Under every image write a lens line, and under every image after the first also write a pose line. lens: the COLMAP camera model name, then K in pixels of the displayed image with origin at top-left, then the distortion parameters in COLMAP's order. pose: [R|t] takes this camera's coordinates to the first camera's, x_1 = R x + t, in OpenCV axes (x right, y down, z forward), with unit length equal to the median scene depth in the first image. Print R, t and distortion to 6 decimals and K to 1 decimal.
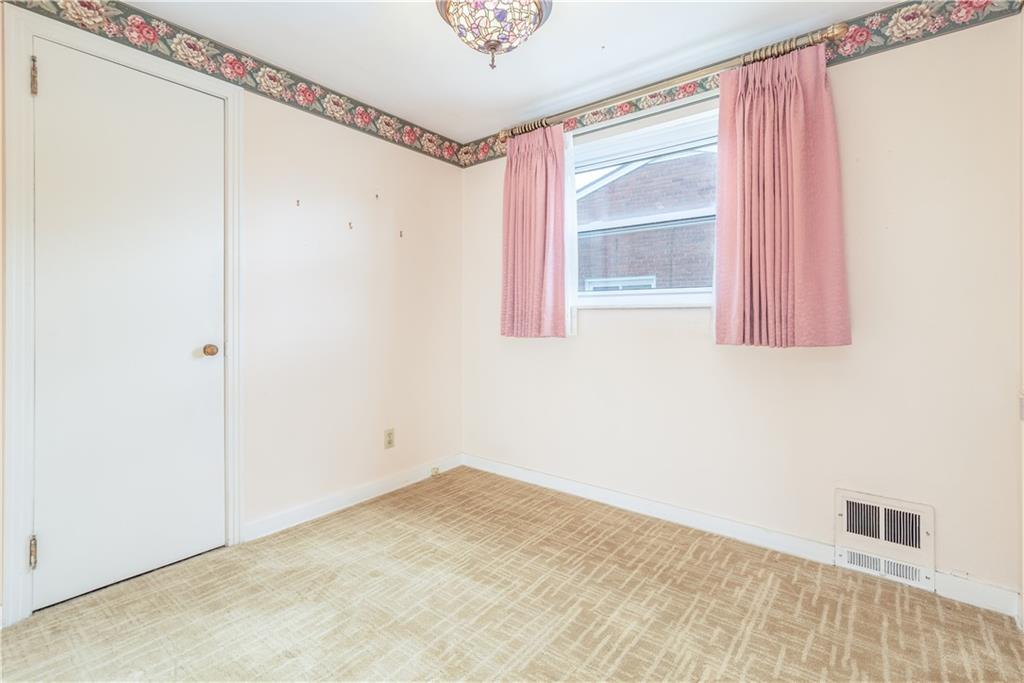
lens RADIAL K [[469.2, 0, 490.9], [0, 469.2, 322.3], [0, 0, 1]] dist [0.016793, -0.003100]
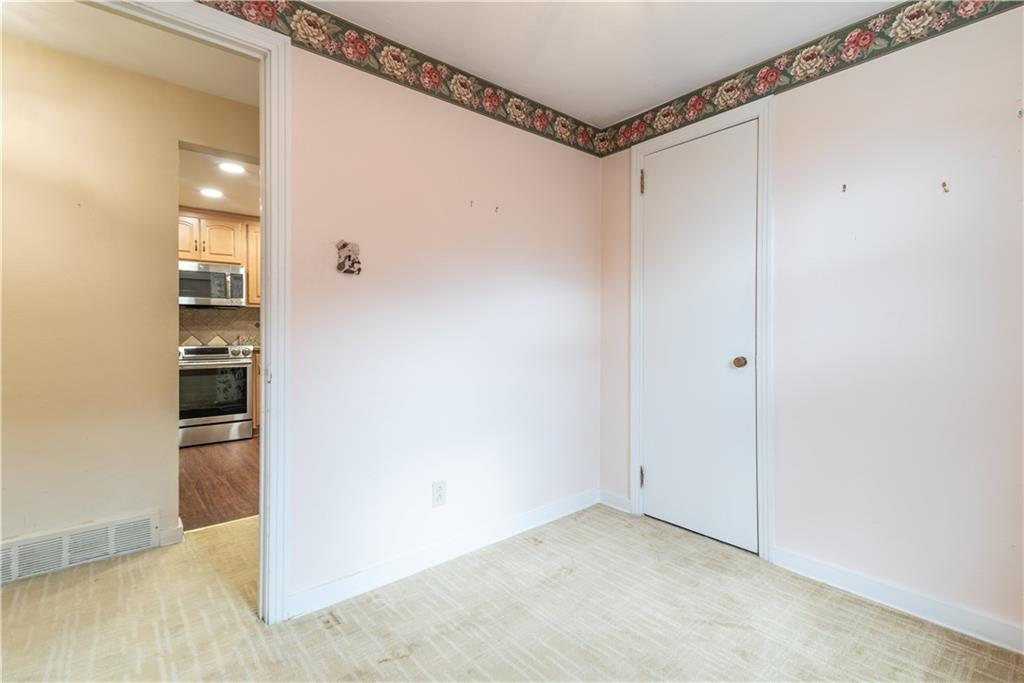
lens RADIAL K [[469.2, 0, 513.6], [0, 469.2, 331.9], [0, 0, 1]] dist [0.016793, -0.003100]
pose [[-0.169099, 0.003689, -0.985592, 0.589895], [-0.005503, 0.999974, 0.004687, -0.011496], [0.985584, 0.006216, -0.169074, 0.724578]]
